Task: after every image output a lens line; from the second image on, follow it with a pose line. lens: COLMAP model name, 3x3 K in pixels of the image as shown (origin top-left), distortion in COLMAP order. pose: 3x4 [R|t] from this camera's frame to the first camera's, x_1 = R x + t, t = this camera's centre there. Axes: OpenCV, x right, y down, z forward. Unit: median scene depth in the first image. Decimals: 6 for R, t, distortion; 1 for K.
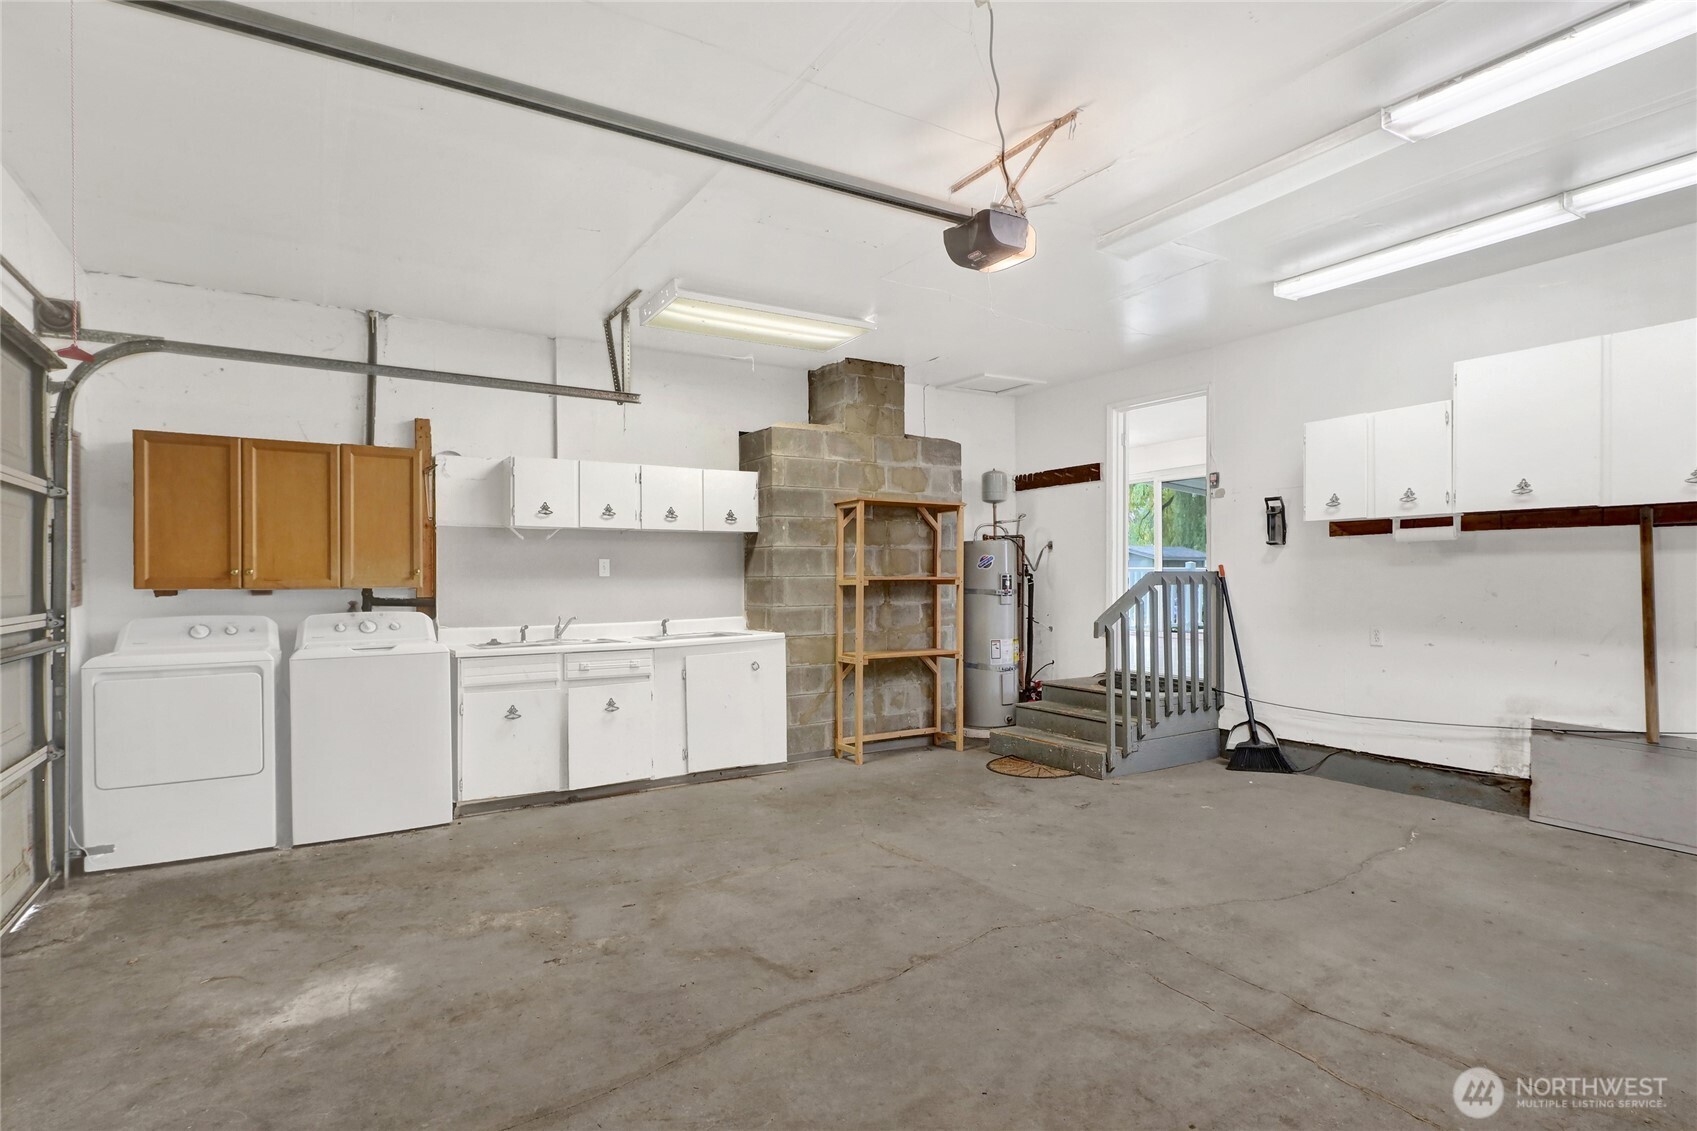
lens RADIAL K [[856.8, 0, 848.6], [0, 856.8, 570.0], [0, 0, 1]] dist [0.000537, -0.001553]
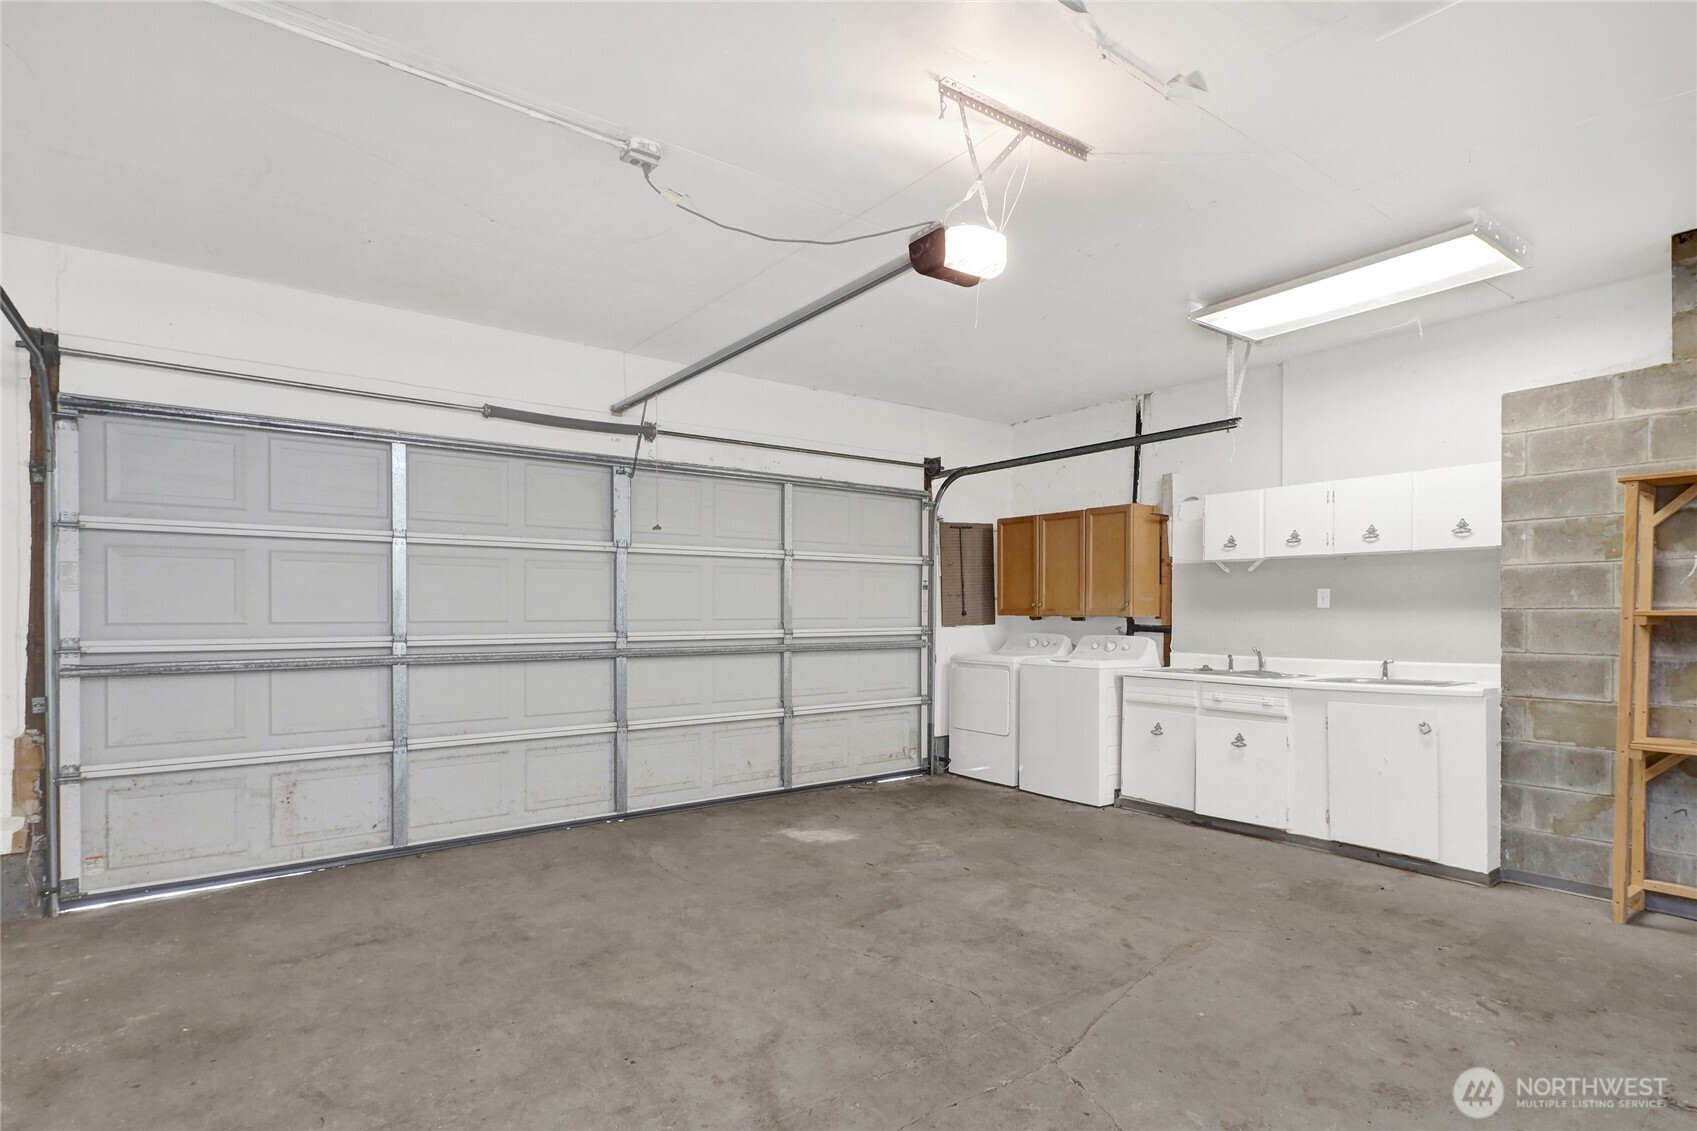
lens RADIAL K [[856.8, 0, 857.7], [0, 856.8, 614.3], [0, 0, 1]] dist [0.000537, -0.001553]
pose [[0.087365, 0.011050, -0.996115, 0.677759], [0.007894, 0.999899, 0.011784, -0.000415], [0.996145, -0.008893, 0.087269, 0.503554]]
